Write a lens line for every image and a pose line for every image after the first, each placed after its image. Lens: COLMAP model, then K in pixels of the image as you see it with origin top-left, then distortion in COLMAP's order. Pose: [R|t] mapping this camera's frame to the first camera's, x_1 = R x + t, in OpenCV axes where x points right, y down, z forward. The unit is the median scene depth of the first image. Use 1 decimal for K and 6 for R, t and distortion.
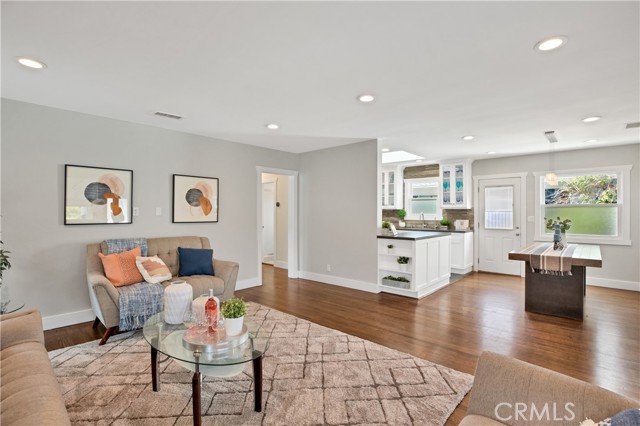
lens RADIAL K [[303.0, 0, 320.9], [0, 303.0, 211.0], [0, 0, 1]] dist [-0.023518, 0.003604]
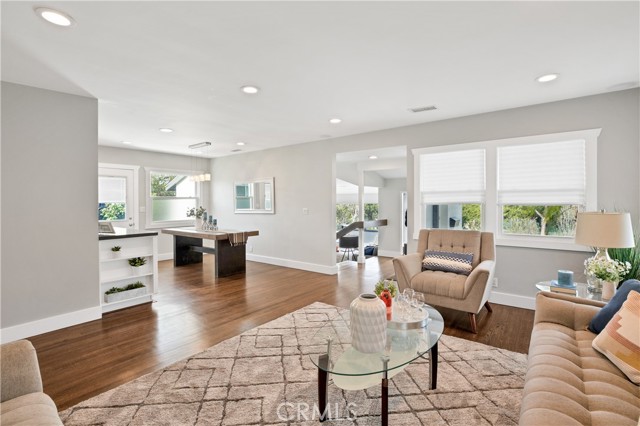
lens RADIAL K [[303.0, 0, 326.3], [0, 303.0, 201.6], [0, 0, 1]] dist [-0.023518, 0.003604]
pose [[-0.091720, 0.003537, 0.995779, -0.539015], [0.003975, 0.999987, -0.003186, 0.004361], [-0.995777, 0.003666, -0.091733, 0.520658]]
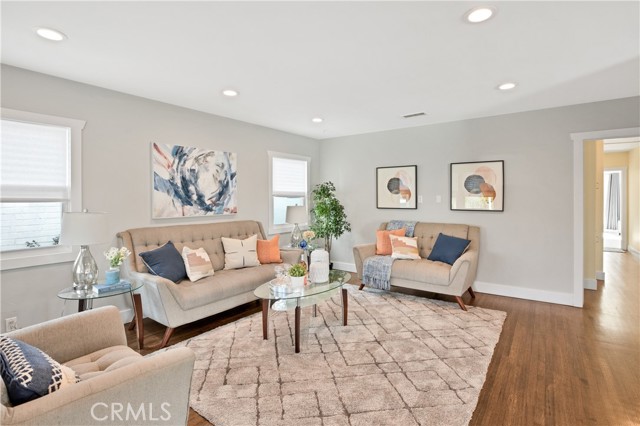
lens RADIAL K [[309.5, 0, 319.0], [0, 309.5, 201.3], [0, 0, 1]] dist [-0.031109, 0.000343]
pose [[0.098452, 0.006380, -0.995121, 0.445907], [0.002960, 0.999973, 0.006704, 0.000488], [0.995137, -0.003606, 0.098431, 0.379034]]
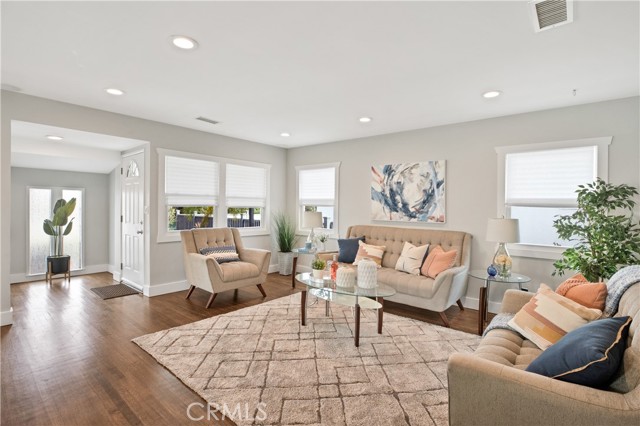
lens RADIAL K [[303.0, 0, 320.2], [0, 303.0, 206.7], [0, 0, 1]] dist [-0.023518, 0.003604]
pose [[-0.998662, -0.019624, -0.047841, -0.082624], [-0.019845, 0.999794, 0.004163, 0.000105], [0.047749, 0.005106, -0.998846, 1.056359]]
